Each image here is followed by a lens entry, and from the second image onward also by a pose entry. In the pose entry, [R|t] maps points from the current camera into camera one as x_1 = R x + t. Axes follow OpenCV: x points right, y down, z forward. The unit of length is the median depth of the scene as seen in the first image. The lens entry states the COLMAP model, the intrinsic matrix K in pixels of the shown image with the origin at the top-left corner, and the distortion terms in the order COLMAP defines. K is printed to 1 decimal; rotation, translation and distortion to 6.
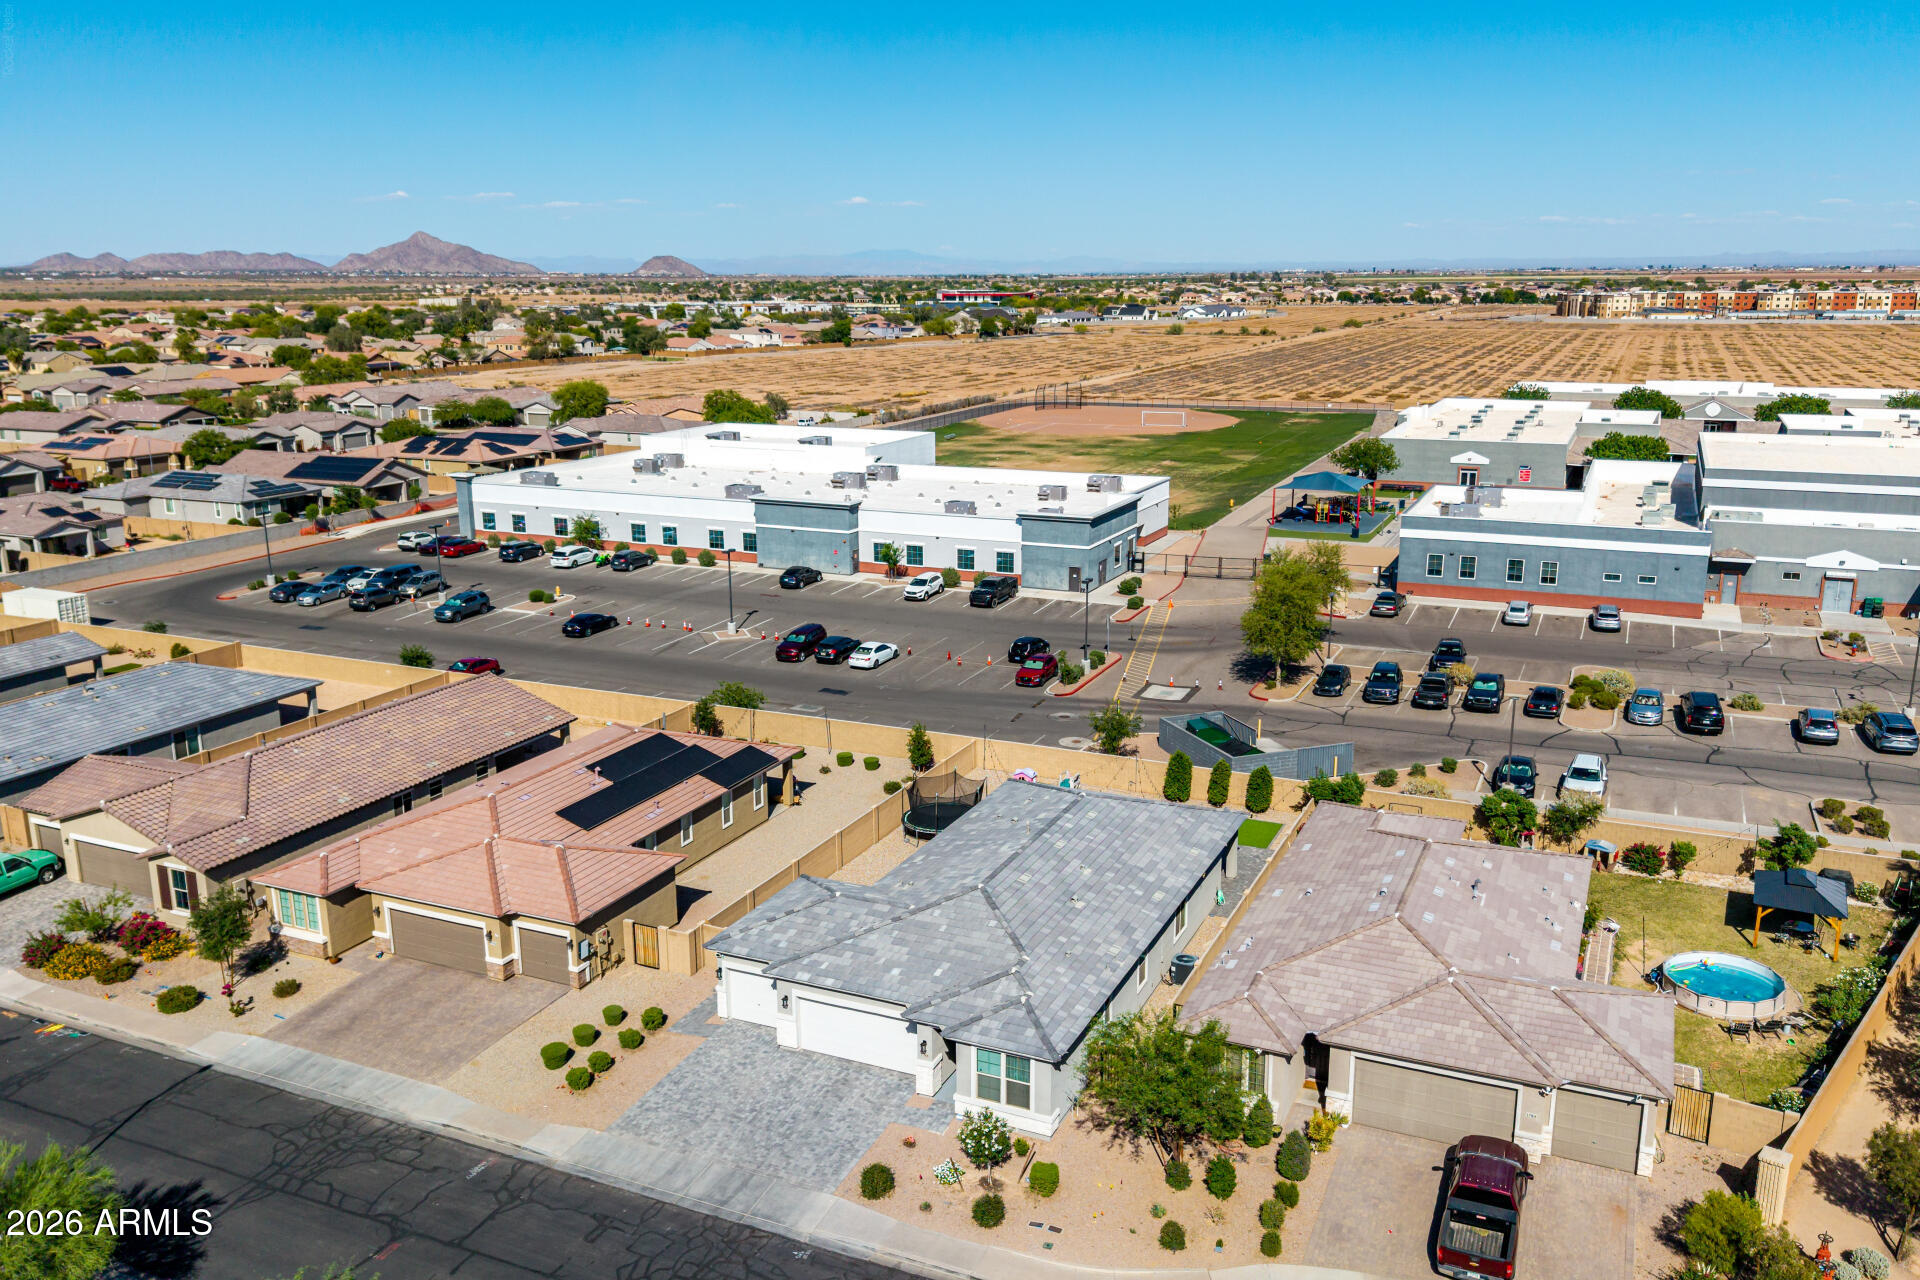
lens RADIAL K [[1503.9, 0, 965.6], [0, 1503.9, 641.9], [0, 0, 1]] dist [0.081419, -0.158692]
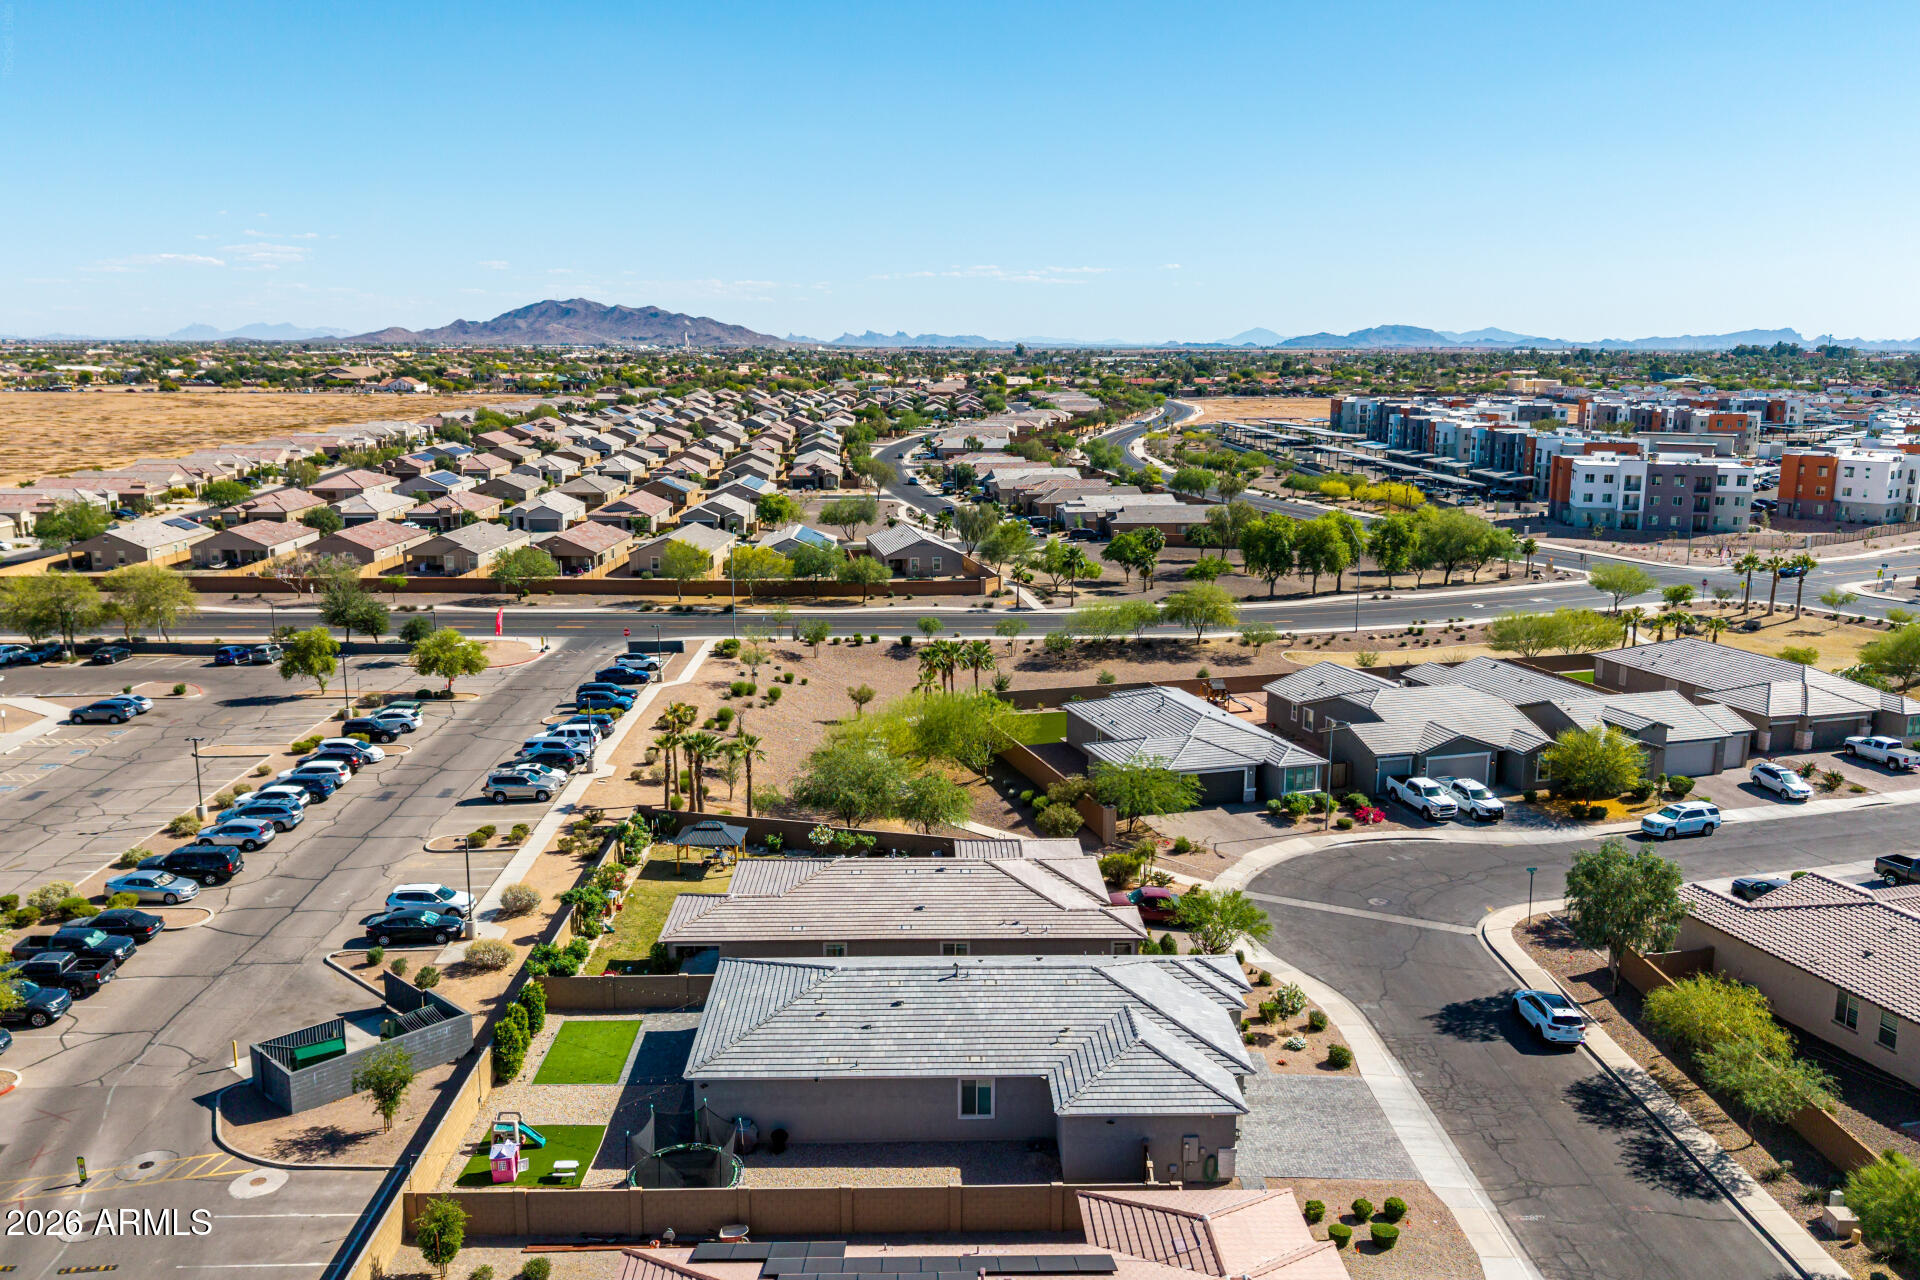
lens RADIAL K [[1509.8, 0, 953.1], [0, 1509.8, 646.8], [0, 0, 1]] dist [0.083093, -0.160308]
pose [[-0.434582, -0.169760, 0.884488, -0.448546], [0.211776, 0.935278, 0.283561, -0.204043], [-0.875380, 0.310544, -0.370504, 0.690090]]
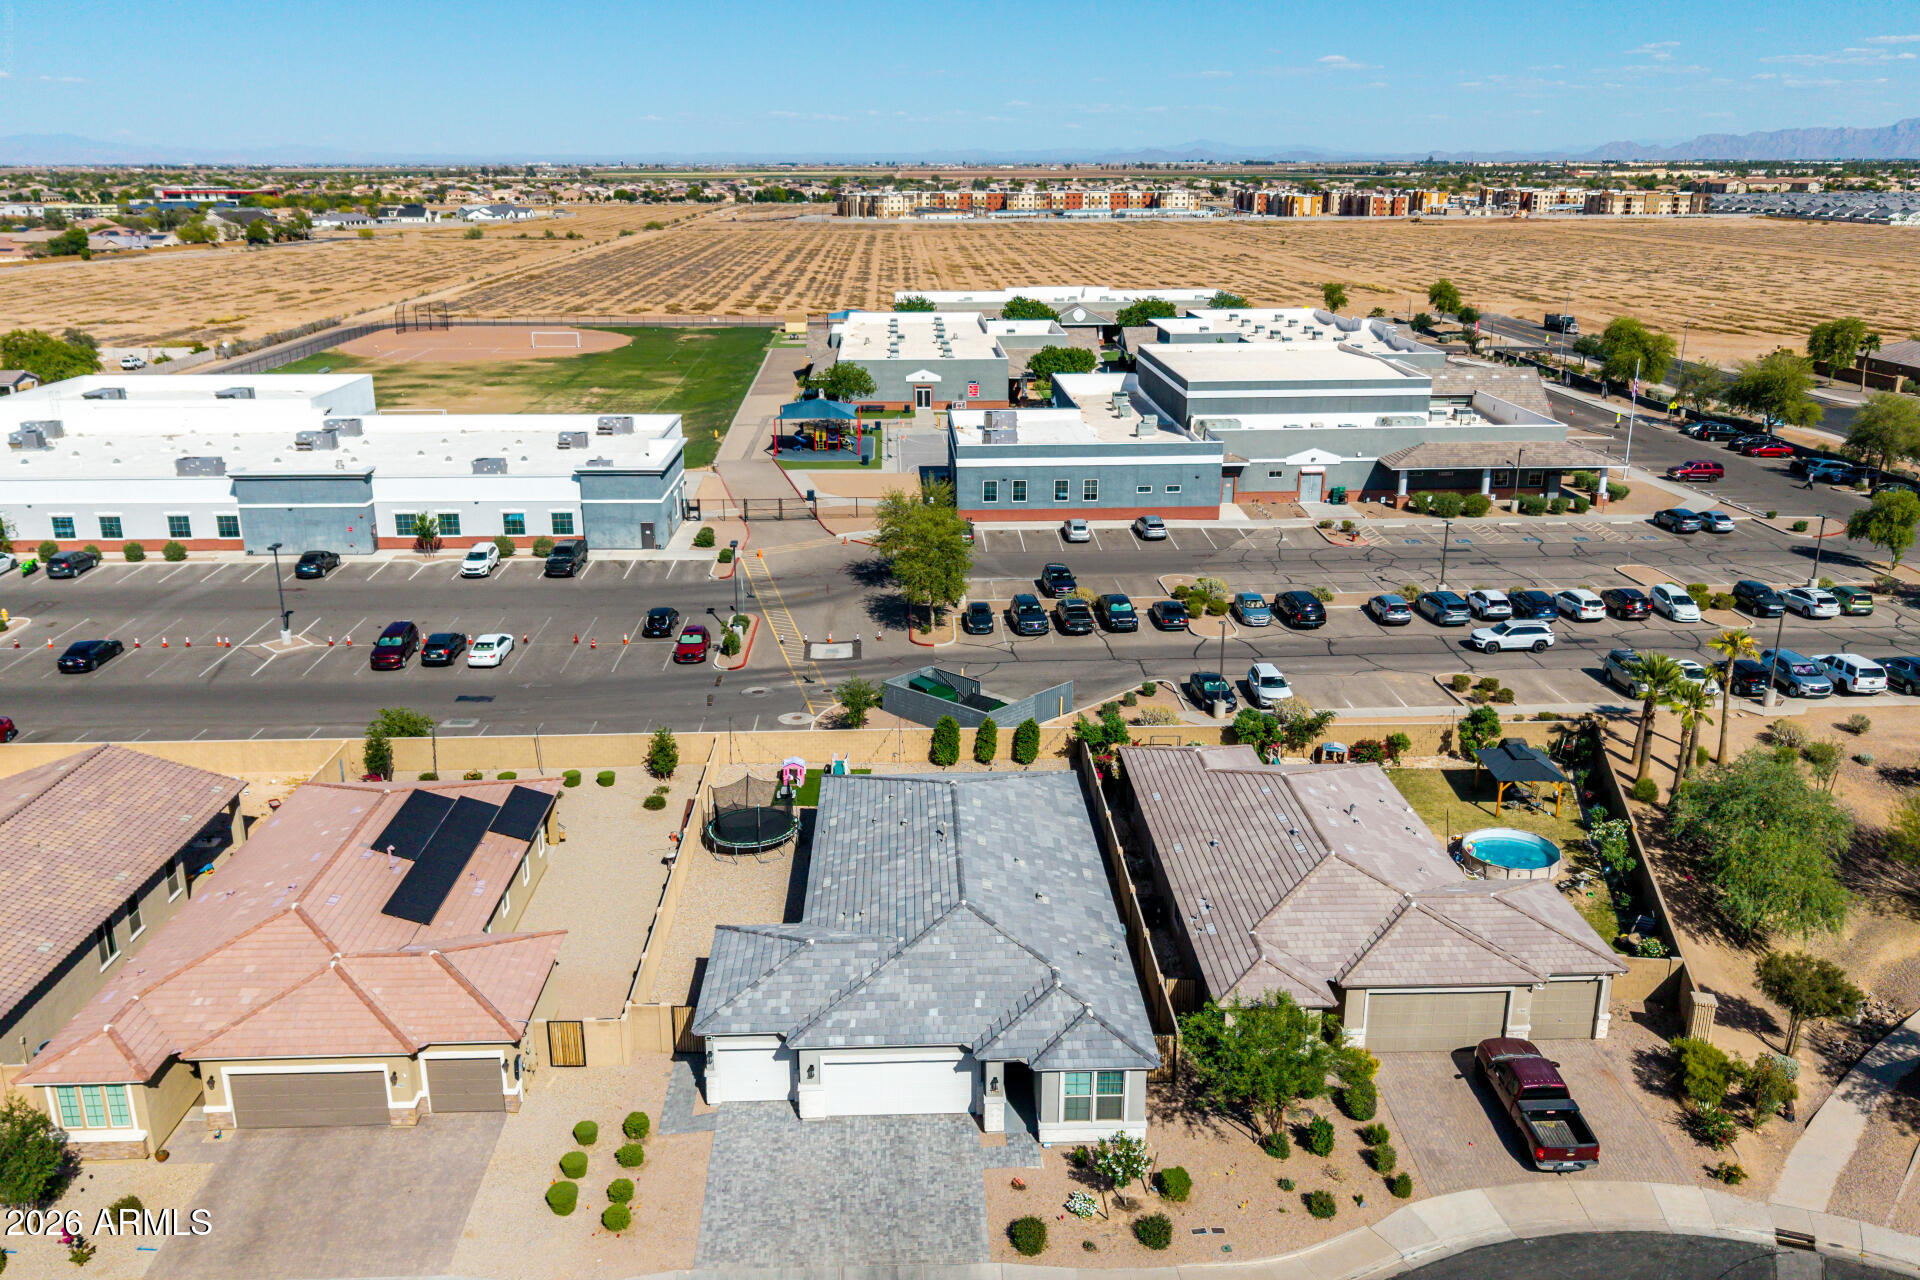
lens RADIAL K [[1521.7, 0, 960.0], [0, 1521.7, 640.0], [0, 0, 1]] dist [0.051225, -0.087145]
pose [[0.894892, -0.127402, 0.427711, -0.182789], [0.101126, 0.991346, 0.083706, -0.040652], [-0.434674, -0.031655, 0.900031, 0.062588]]
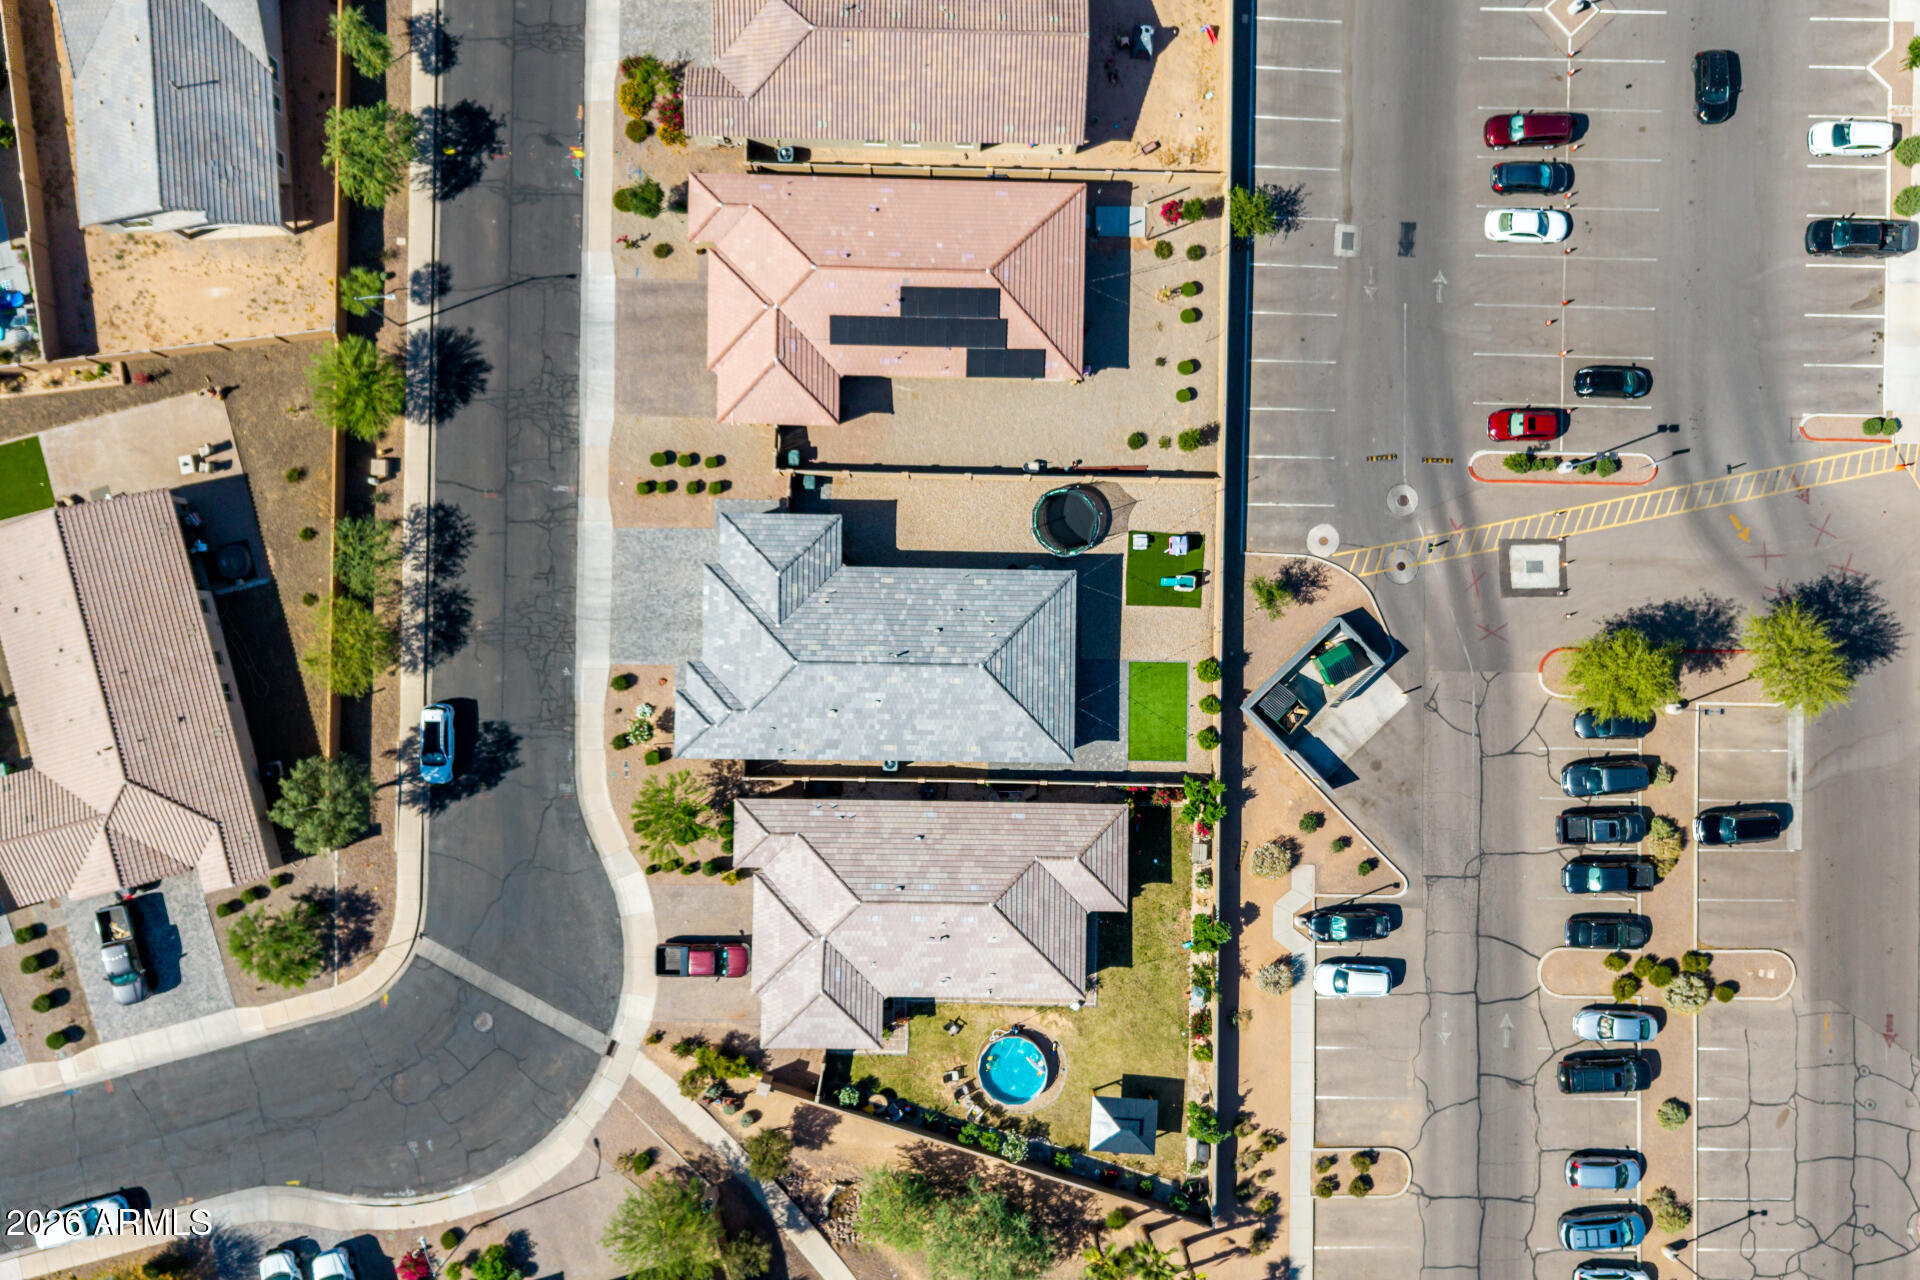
lens RADIAL K [[1509.8, 0, 953.1], [0, 1509.8, 646.8], [0, 0, 1]] dist [0.083093, -0.160308]
pose [[0.397378, 0.917622, 0.007804, 0.023210], [-0.243936, 0.097431, 0.964885, -0.682847], [0.884639, -0.385328, 0.262558, 0.345864]]
